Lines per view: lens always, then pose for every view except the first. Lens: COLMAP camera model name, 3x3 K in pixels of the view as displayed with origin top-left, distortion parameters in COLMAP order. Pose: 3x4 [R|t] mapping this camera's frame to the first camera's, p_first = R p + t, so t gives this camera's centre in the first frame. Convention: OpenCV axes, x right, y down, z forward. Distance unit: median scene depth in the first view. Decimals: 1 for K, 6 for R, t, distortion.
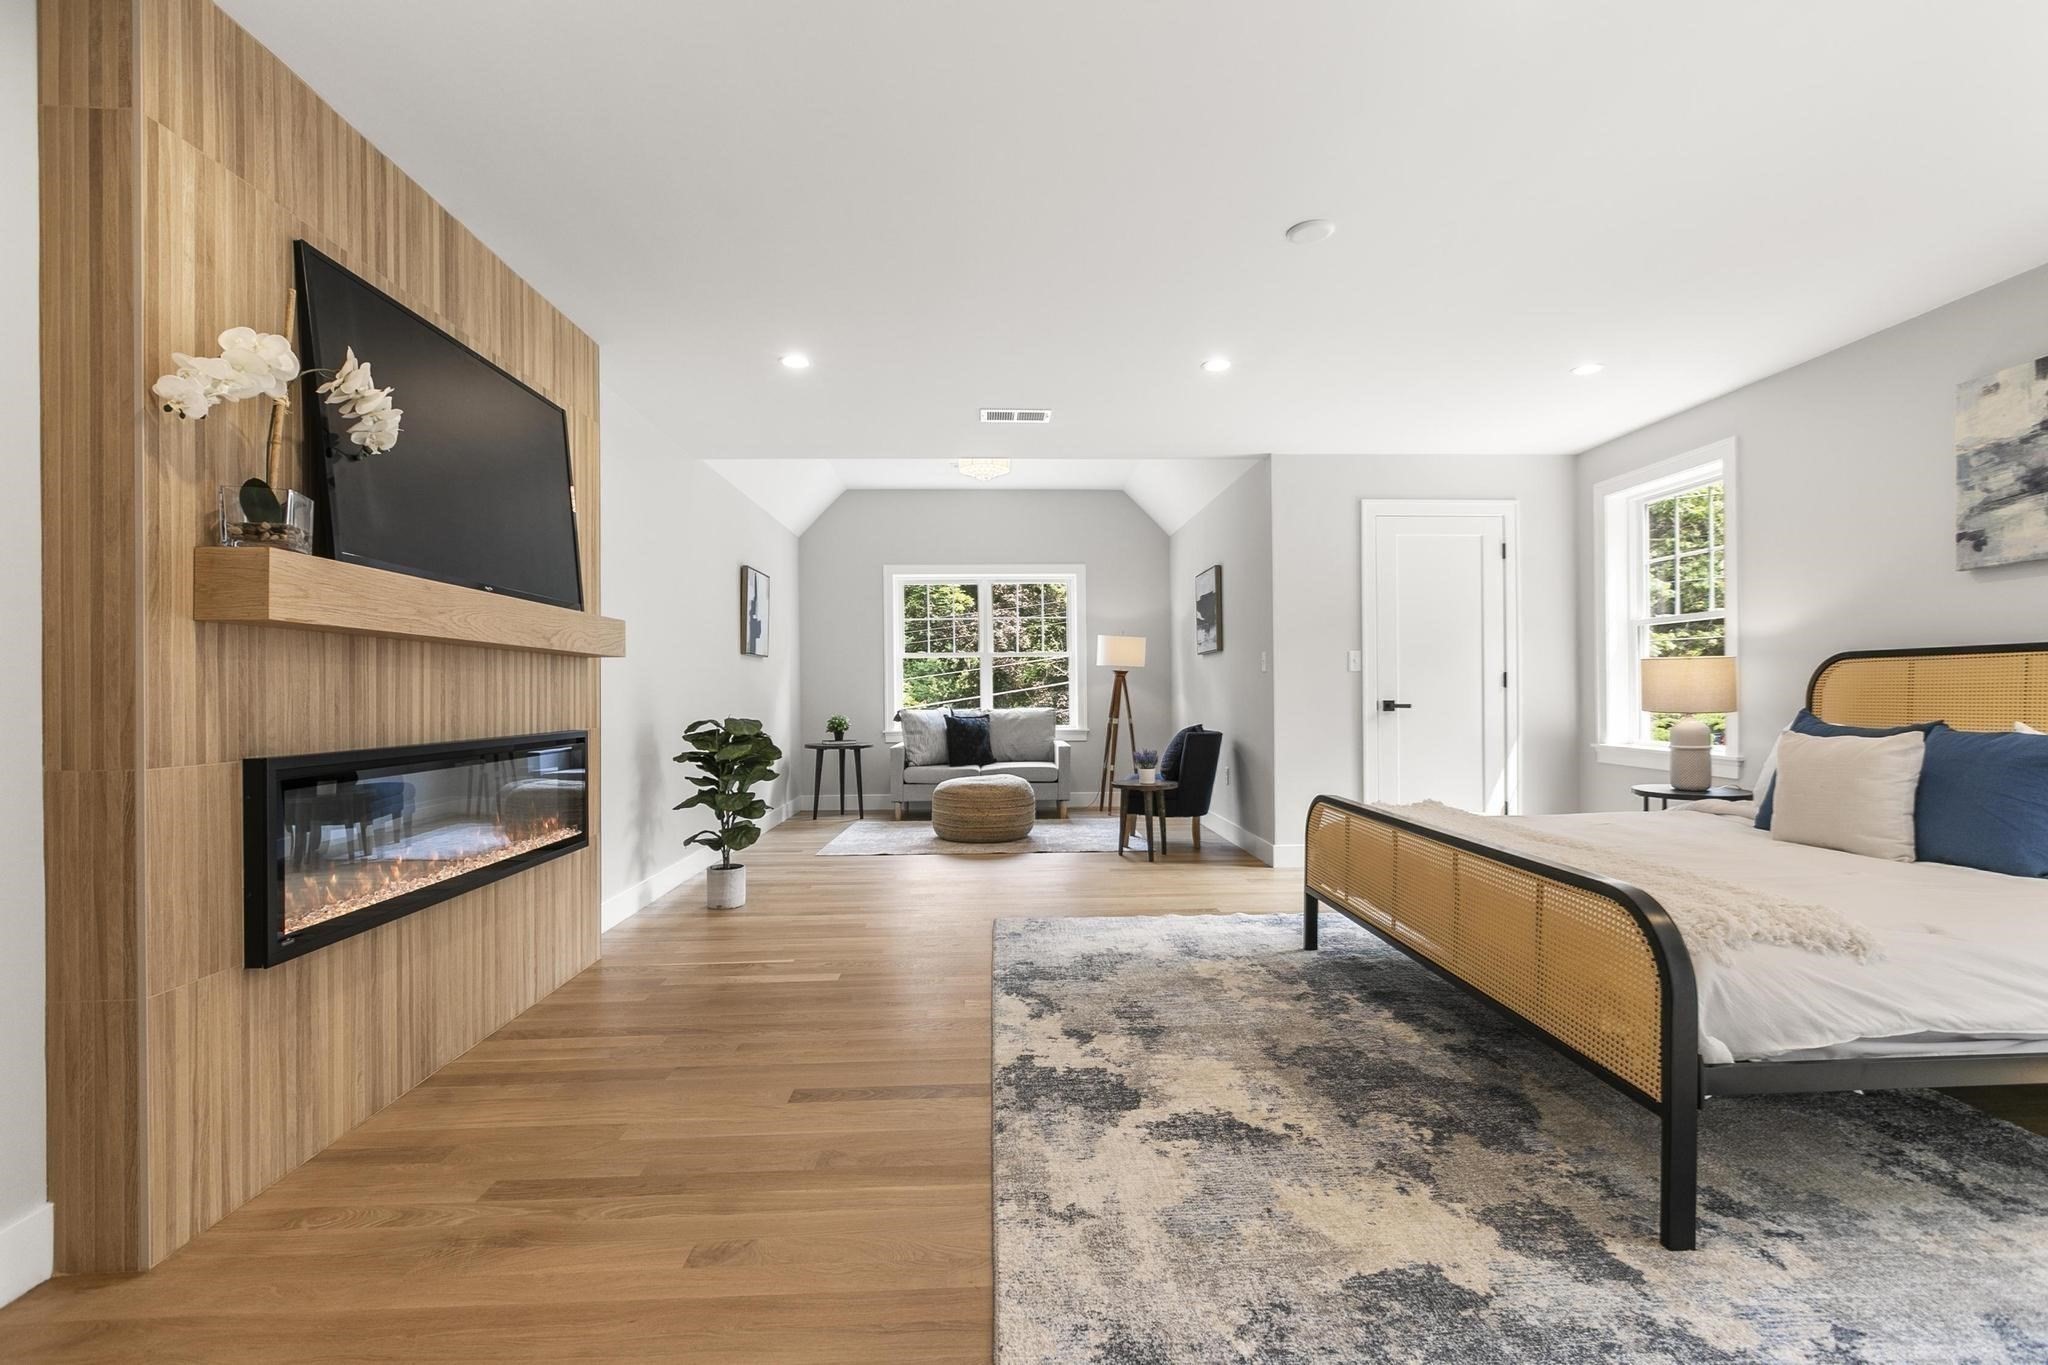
lens RADIAL K [[923.0, 0, 1026.5], [0, 923.0, 687.9], [0, 0, 1]] dist [0.002094, -0.000006]
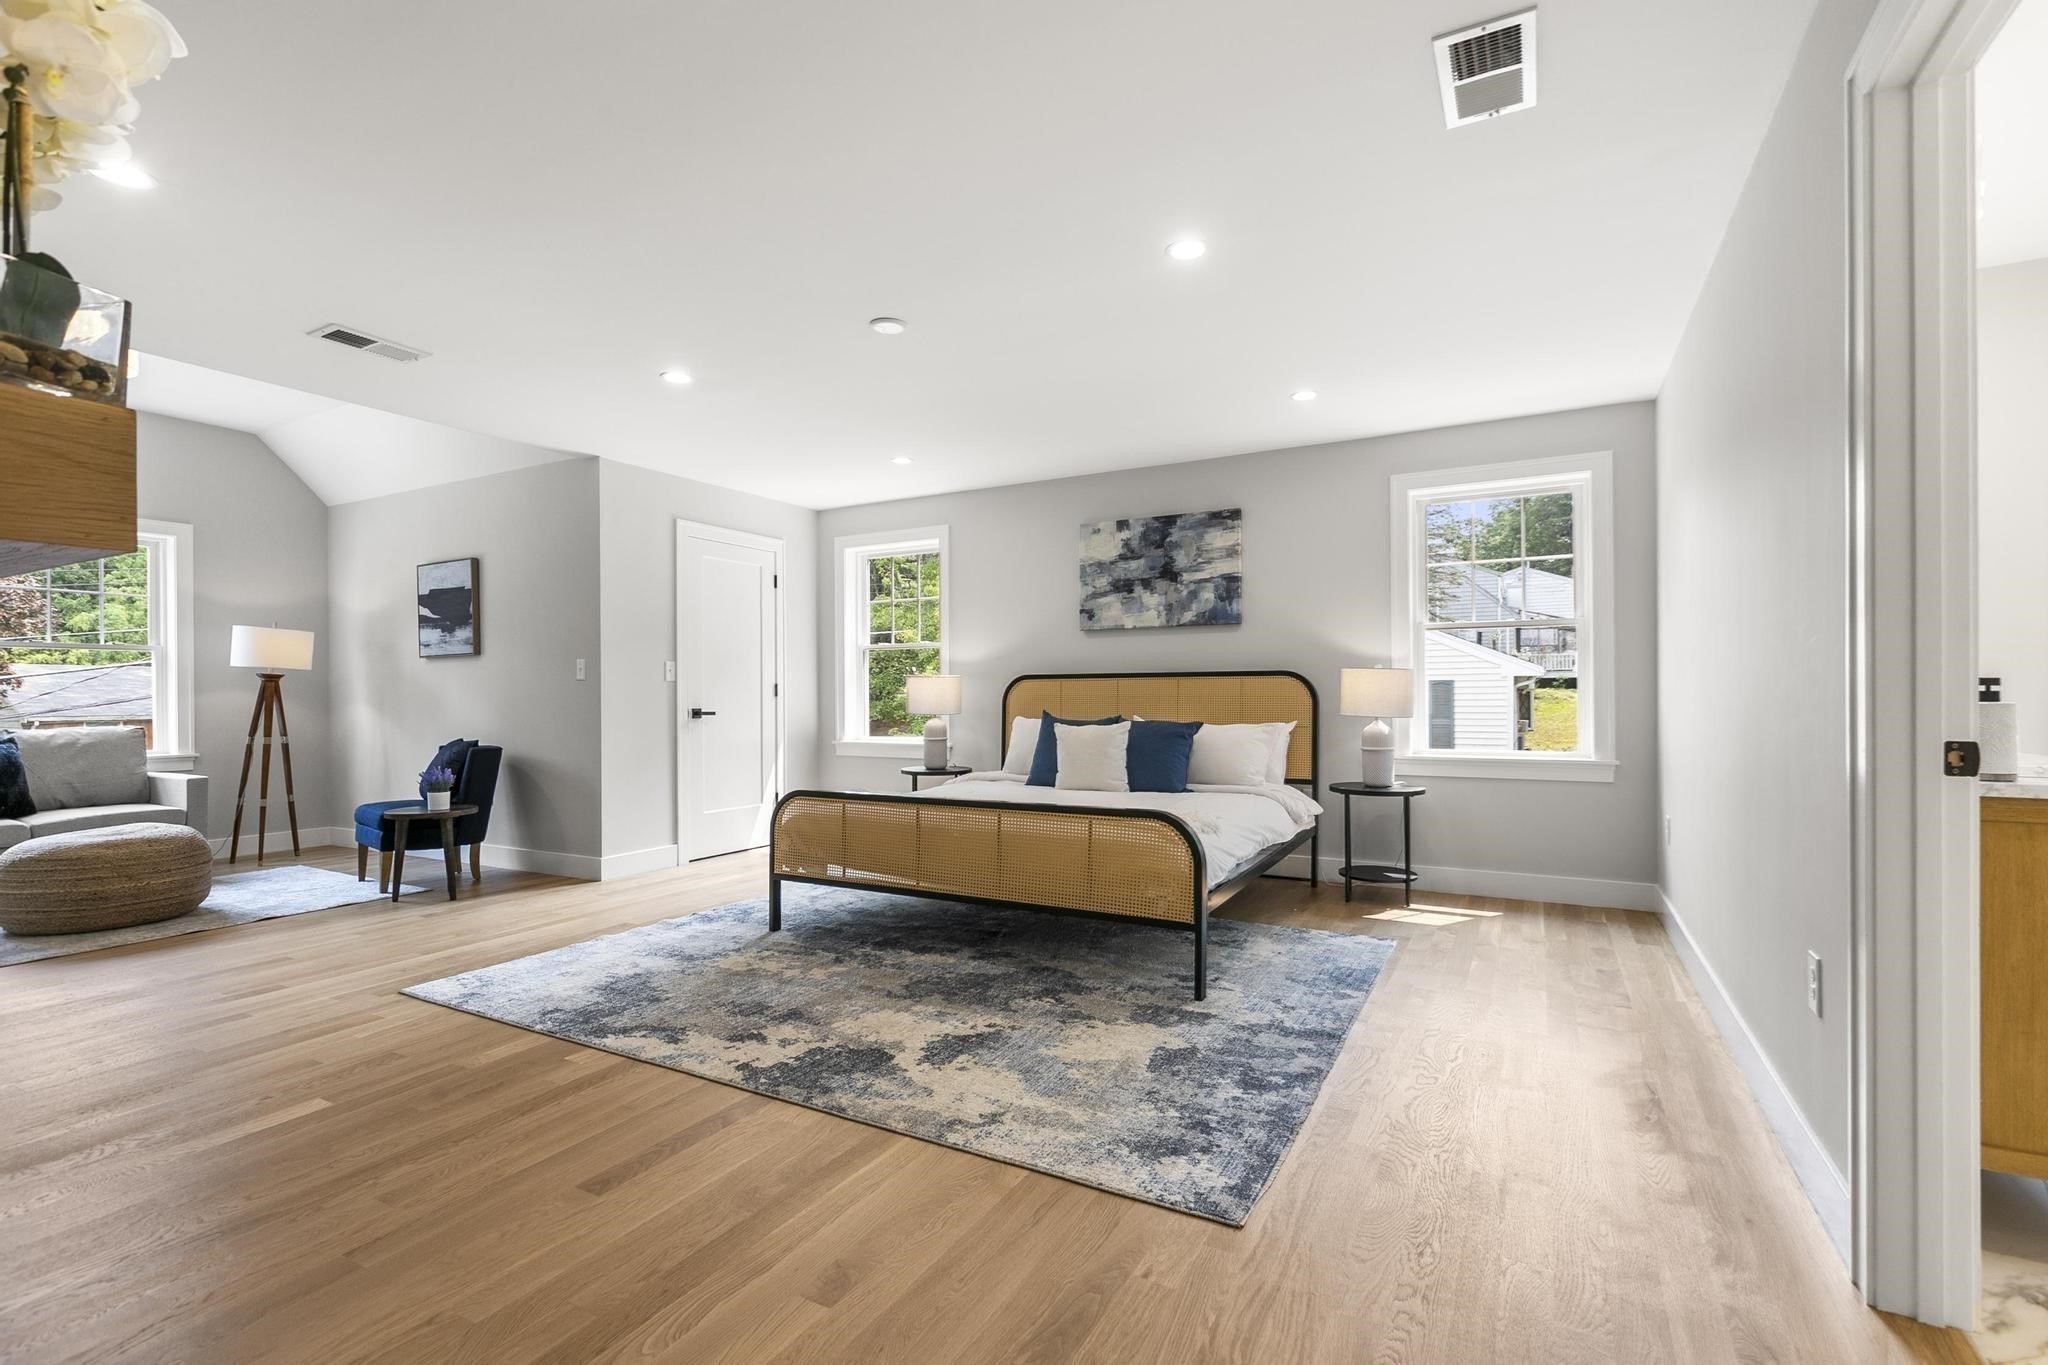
lens RADIAL K [[932.0, 0, 1028.9], [0, 932.0, 693.8], [0, 0, 1]] dist [0.002165, 0.000161]
pose [[0.519539, 0.005200, 0.854431, -0.593668], [-0.001598, 0.999986, -0.005115, 0.002308], [-0.854445, 0.001292, 0.519540, 0.179713]]
